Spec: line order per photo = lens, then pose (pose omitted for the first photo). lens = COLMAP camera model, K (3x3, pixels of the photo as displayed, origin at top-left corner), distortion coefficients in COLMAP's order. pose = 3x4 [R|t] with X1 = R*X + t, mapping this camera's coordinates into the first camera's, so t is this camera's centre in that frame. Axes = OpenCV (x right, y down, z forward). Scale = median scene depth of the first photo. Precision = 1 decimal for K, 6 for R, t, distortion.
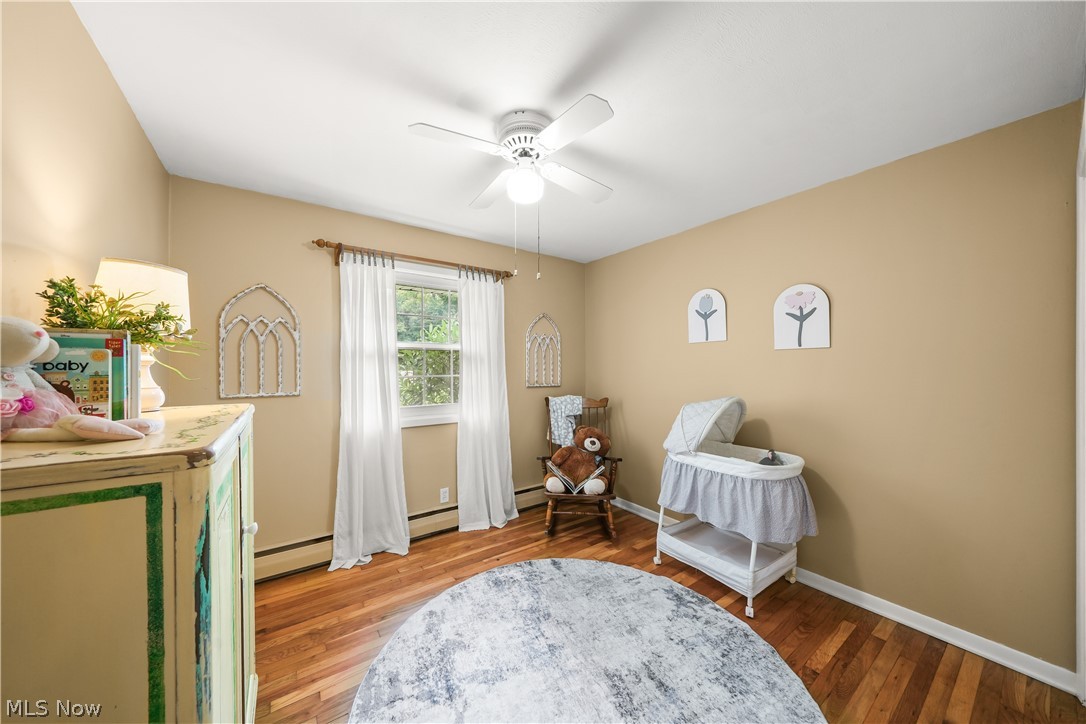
lens RADIAL K [[374.9, 0, 543.0], [0, 374.9, 362.0], [0, 0, 1]] dist [-0.000008, 0.000007]
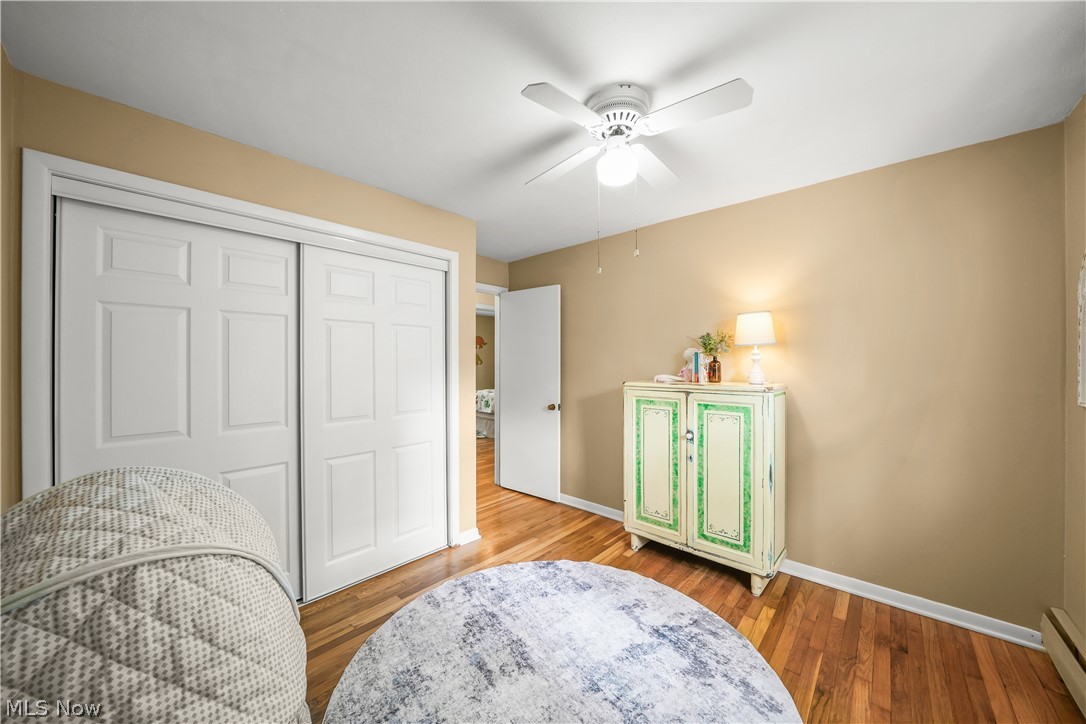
lens RADIAL K [[374.9, 0, 543.0], [0, 374.9, 362.0], [0, 0, 1]] dist [-0.000008, 0.000007]
pose [[-0.978582, 0.005487, -0.205783, 0.336118], [0.006349, 0.999974, -0.003528, 0.009313], [0.205759, -0.004759, -0.978591, 1.942886]]
